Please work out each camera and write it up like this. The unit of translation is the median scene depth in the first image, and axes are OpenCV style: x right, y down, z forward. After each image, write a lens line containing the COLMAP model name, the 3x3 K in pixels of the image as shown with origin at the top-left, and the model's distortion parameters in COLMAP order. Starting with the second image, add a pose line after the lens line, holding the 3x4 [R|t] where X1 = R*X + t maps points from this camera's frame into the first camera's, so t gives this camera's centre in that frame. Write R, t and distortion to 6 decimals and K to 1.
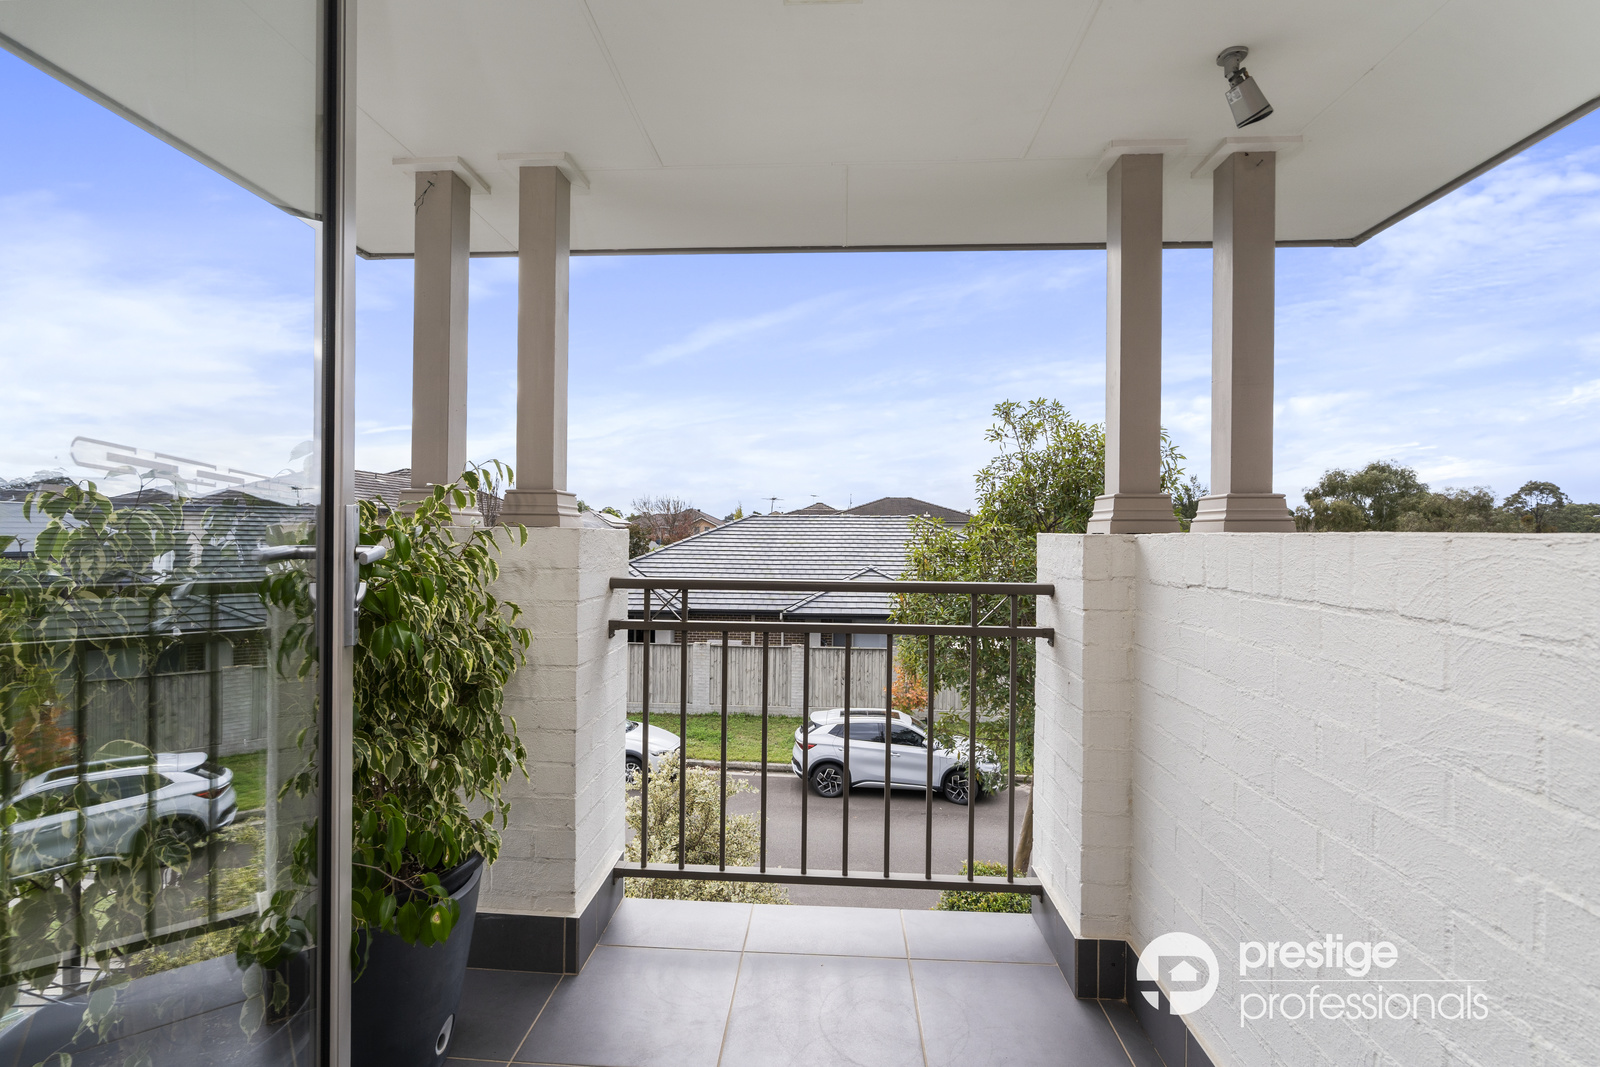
lens RADIAL K [[749.9, 0, 795.4], [0, 749.9, 533.2], [0, 0, 1]] dist [0.000920, 0.000261]
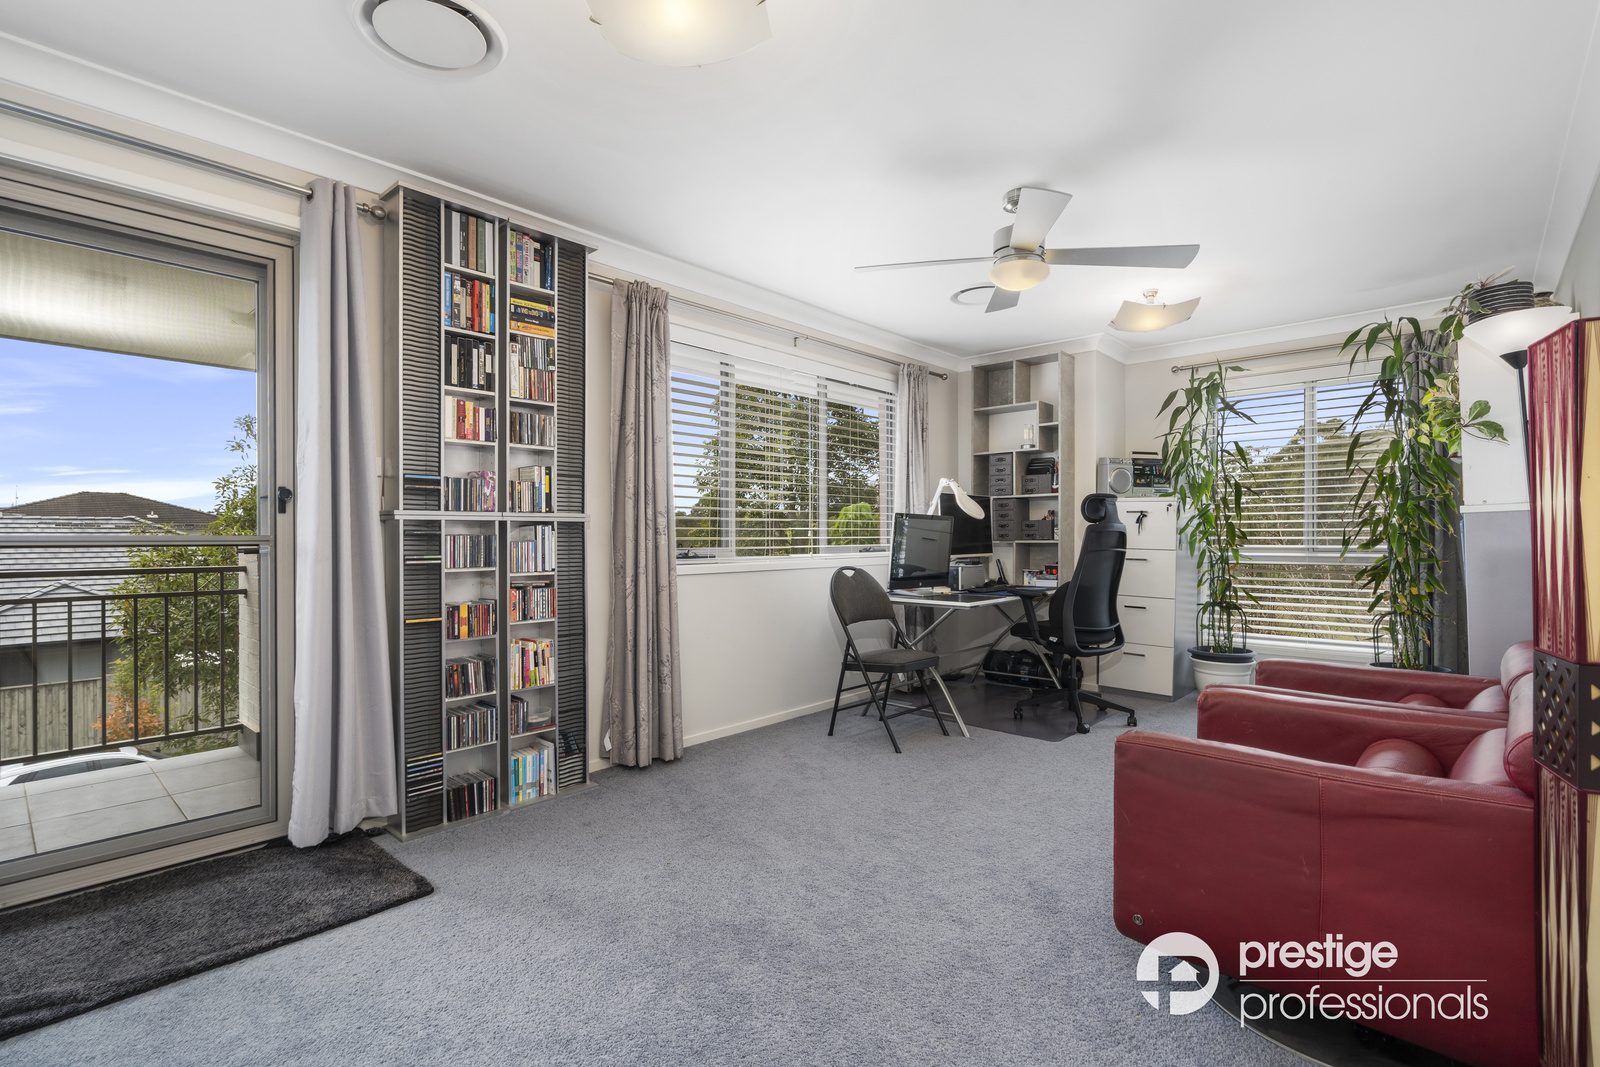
lens RADIAL K [[749.9, 0, 792.5], [0, 749.9, 533.5], [0, 0, 1]] dist [0.000920, 0.000261]
pose [[0.637341, -0.019333, 0.770340, -0.055349], [0.019396, 0.999771, 0.009044, -0.000631], [-0.770338, 0.009177, 0.637570, -0.298646]]
